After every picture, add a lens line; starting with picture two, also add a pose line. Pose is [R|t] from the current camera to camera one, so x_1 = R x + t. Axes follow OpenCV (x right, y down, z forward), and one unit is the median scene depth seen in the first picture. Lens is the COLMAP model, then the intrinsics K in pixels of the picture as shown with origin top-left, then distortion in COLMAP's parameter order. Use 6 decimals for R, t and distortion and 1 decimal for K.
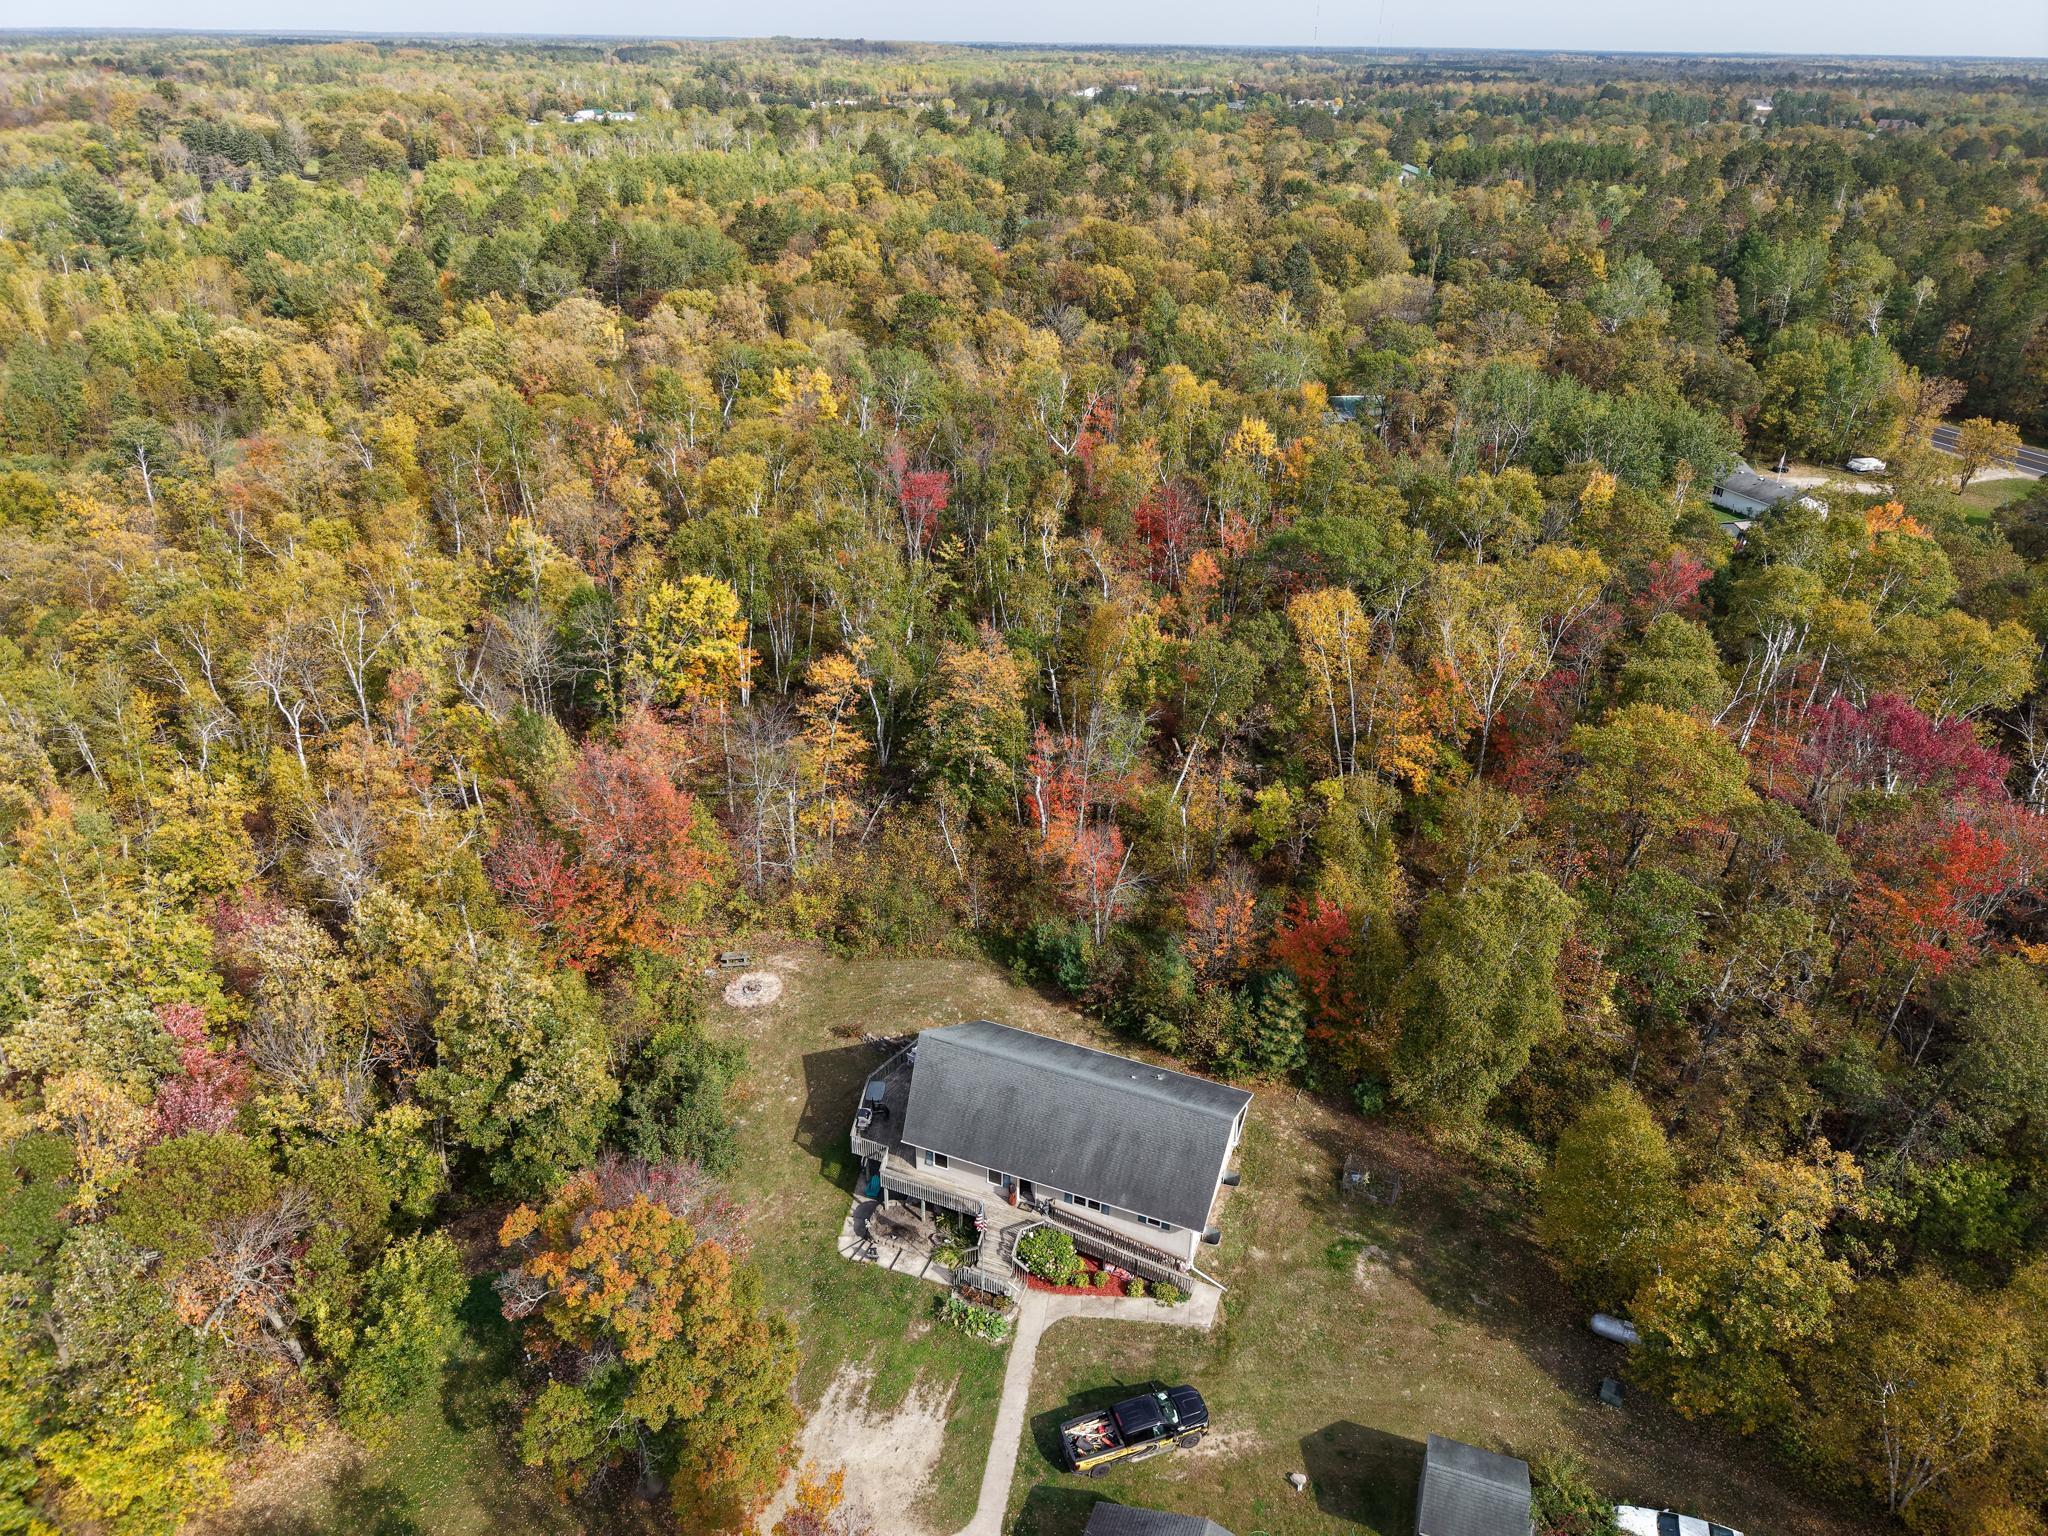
lens RADIAL K [[1370.0, 0, 1015.9], [0, 1370.0, 758.4], [0, 0, 1]] dist [0.012389, -0.011781]
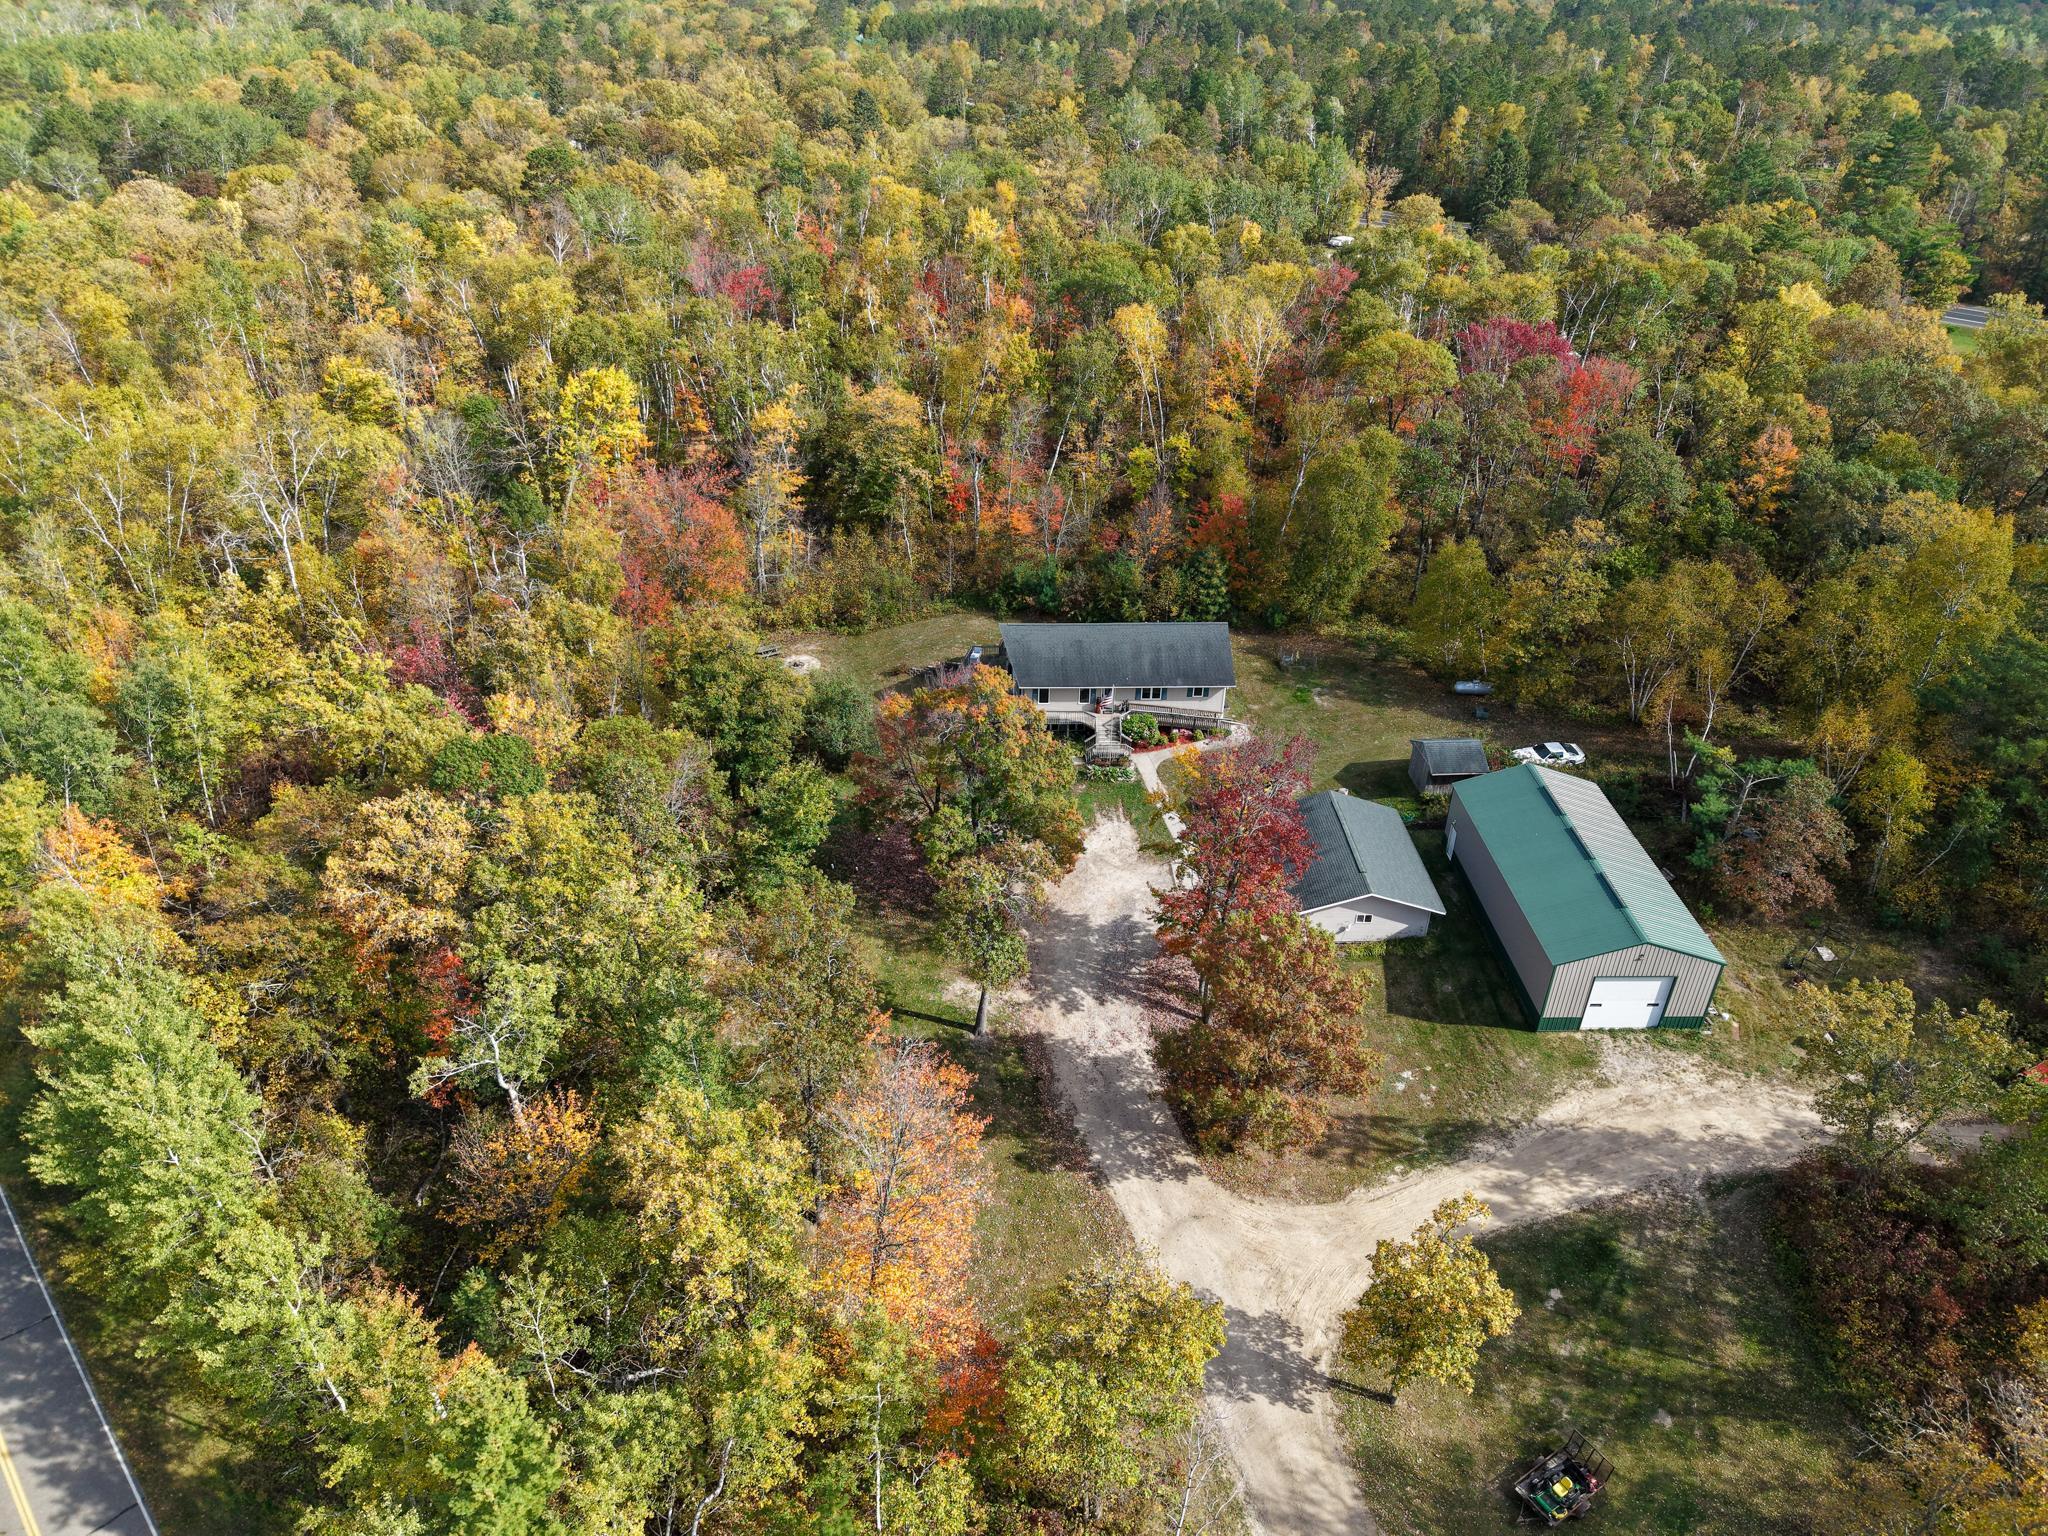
lens RADIAL K [[1370.0, 0, 1027.8], [0, 1370.0, 778.0], [0, 0, 1]] dist [0.012389, -0.011781]
pose [[0.913085, -0.216249, 0.345707, -0.452729], [0.187213, 0.975479, 0.115720, 0.162977], [-0.362254, -0.040941, 0.931180, -0.246915]]
